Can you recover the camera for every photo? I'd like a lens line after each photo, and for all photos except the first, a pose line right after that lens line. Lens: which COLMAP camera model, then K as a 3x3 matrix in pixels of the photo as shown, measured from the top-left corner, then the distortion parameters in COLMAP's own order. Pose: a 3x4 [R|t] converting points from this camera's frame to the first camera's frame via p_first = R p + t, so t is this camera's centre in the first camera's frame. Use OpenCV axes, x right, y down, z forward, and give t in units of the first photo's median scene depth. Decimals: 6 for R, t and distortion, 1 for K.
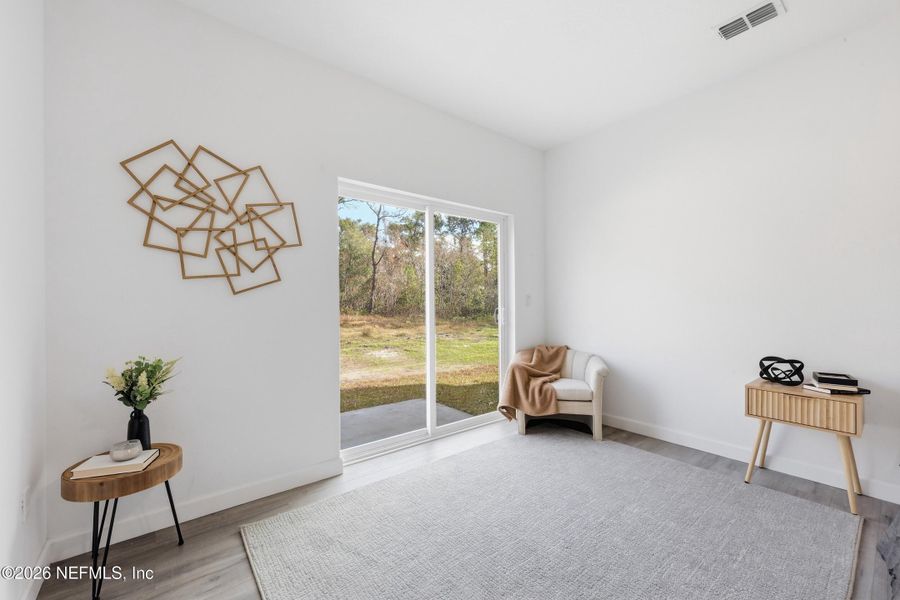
lens RADIAL K [[362.8, 0, 447.7], [0, 362.8, 301.6], [0, 0, 1]] dist [-0.000950, 0.000020]
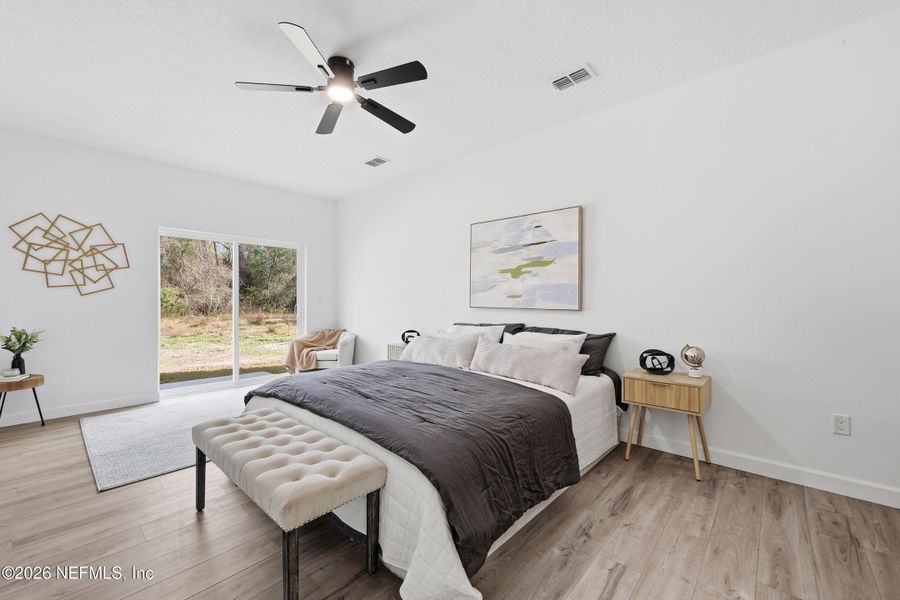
lens RADIAL K [[362.8, 0, 447.4], [0, 362.8, 298.3], [0, 0, 1]] dist [-0.000950, 0.000020]
pose [[0.987277, 0.005959, 0.158898, 0.887927], [-0.005013, 0.999967, -0.006352, -0.004915], [-0.158931, 0.005474, 0.987275, -1.029026]]
